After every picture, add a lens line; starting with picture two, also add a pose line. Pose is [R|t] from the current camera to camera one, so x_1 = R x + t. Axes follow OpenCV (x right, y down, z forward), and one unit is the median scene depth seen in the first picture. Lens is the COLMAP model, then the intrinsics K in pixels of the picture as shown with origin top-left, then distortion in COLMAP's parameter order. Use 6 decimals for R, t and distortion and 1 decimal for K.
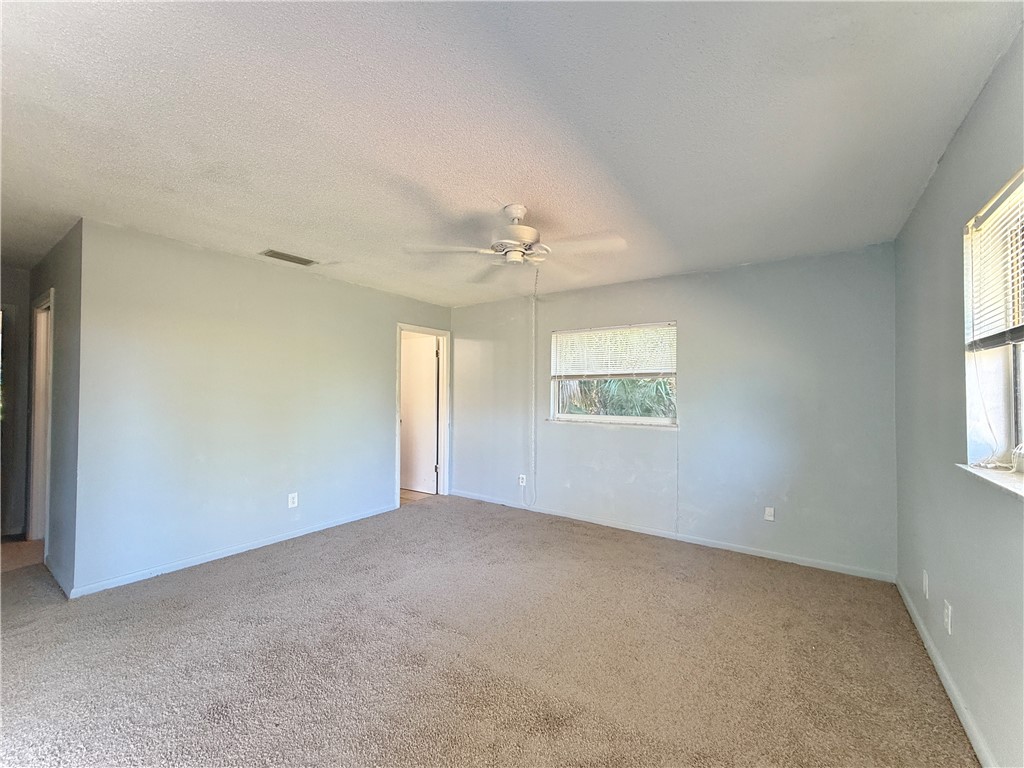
lens RADIAL K [[411.4, 0, 513.4], [0, 411.4, 378.4], [0, 0, 1]] dist [-0.000083, 0.000163]
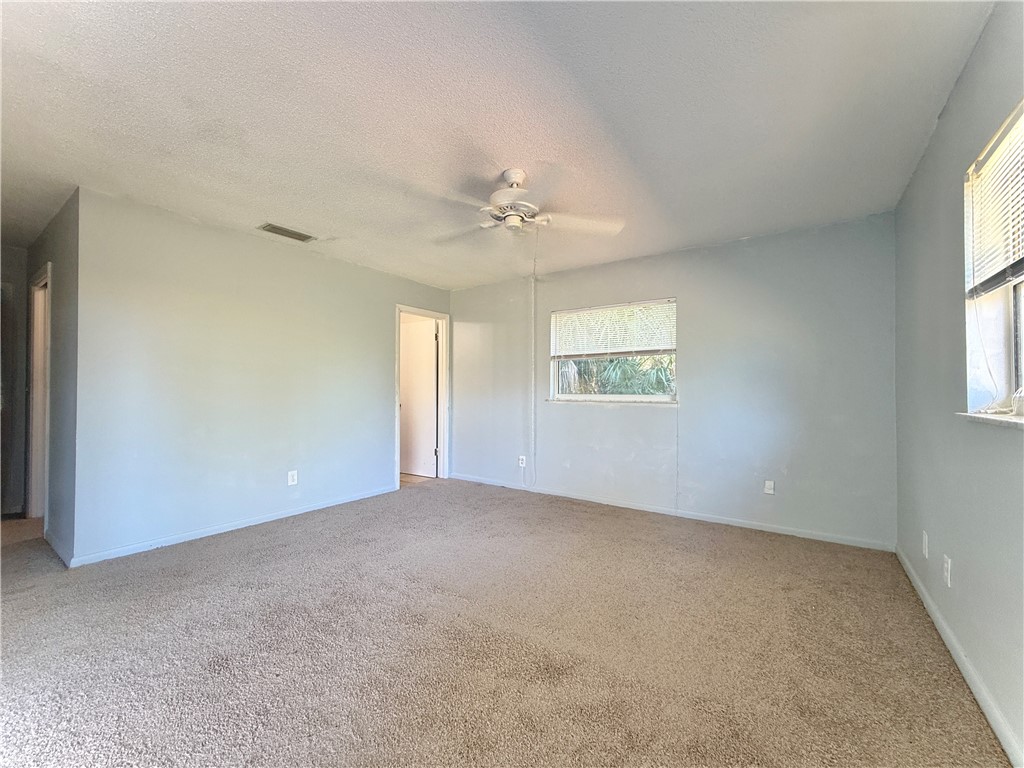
lens RADIAL K [[411.4, 0, 513.5], [0, 411.4, 392.6], [0, 0, 1]] dist [-0.000083, 0.000163]
pose [[0.999992, -0.003815, 0.000823, 0.000726], [0.003811, 0.999979, 0.005254, 0.113546], [-0.000843, -0.005251, 0.999986, 0.001720]]
